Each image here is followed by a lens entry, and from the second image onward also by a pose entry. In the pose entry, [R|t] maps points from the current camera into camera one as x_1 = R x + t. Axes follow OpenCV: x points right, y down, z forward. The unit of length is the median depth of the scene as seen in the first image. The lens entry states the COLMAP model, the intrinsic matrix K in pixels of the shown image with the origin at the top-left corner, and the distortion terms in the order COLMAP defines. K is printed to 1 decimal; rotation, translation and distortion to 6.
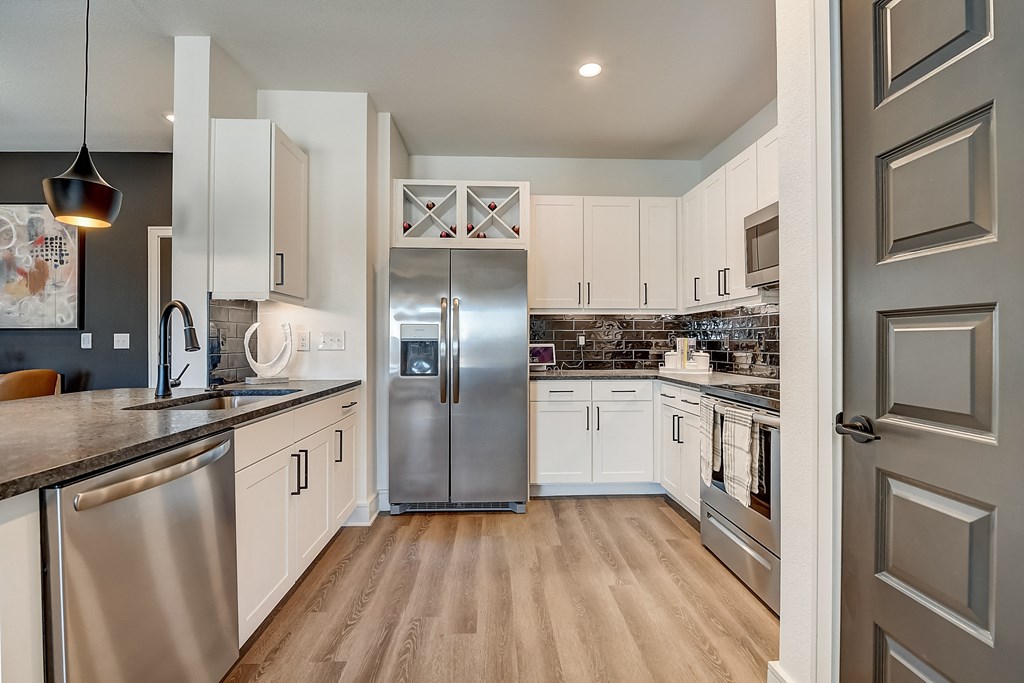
lens RADIAL K [[455.1, 0, 511.6], [0, 455.1, 339.4], [0, 0, 1]] dist [-0.011087, -0.000259]
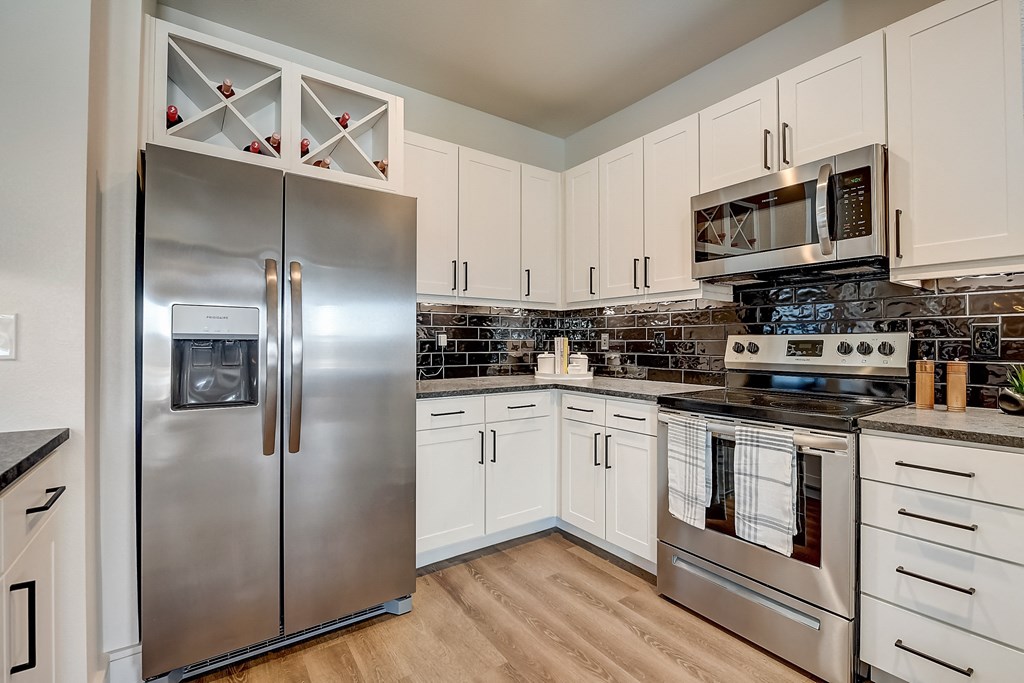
lens RADIAL K [[455.1, 0, 511.6], [0, 455.1, 339.4], [0, 0, 1]] dist [-0.011087, -0.000259]
pose [[0.844272, 0.006648, 0.535874, -0.185079], [-0.006572, 0.999976, -0.002051, 0.002931], [-0.535875, -0.001790, 0.844296, 0.373597]]
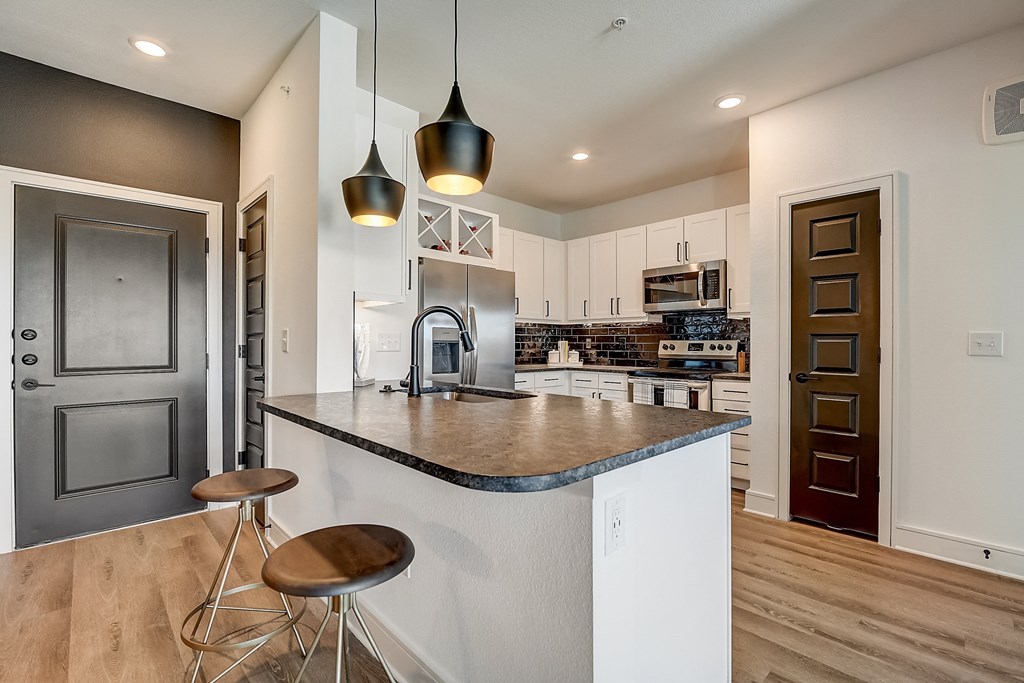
lens RADIAL K [[455.1, 0, 511.6], [0, 455.1, 339.4], [0, 0, 1]] dist [-0.011087, -0.000259]
pose [[0.757843, 0.009429, 0.652368, -0.772883], [-0.008607, 0.999953, -0.004454, -0.000487], [-0.652380, -0.002240, 0.757889, 0.032837]]
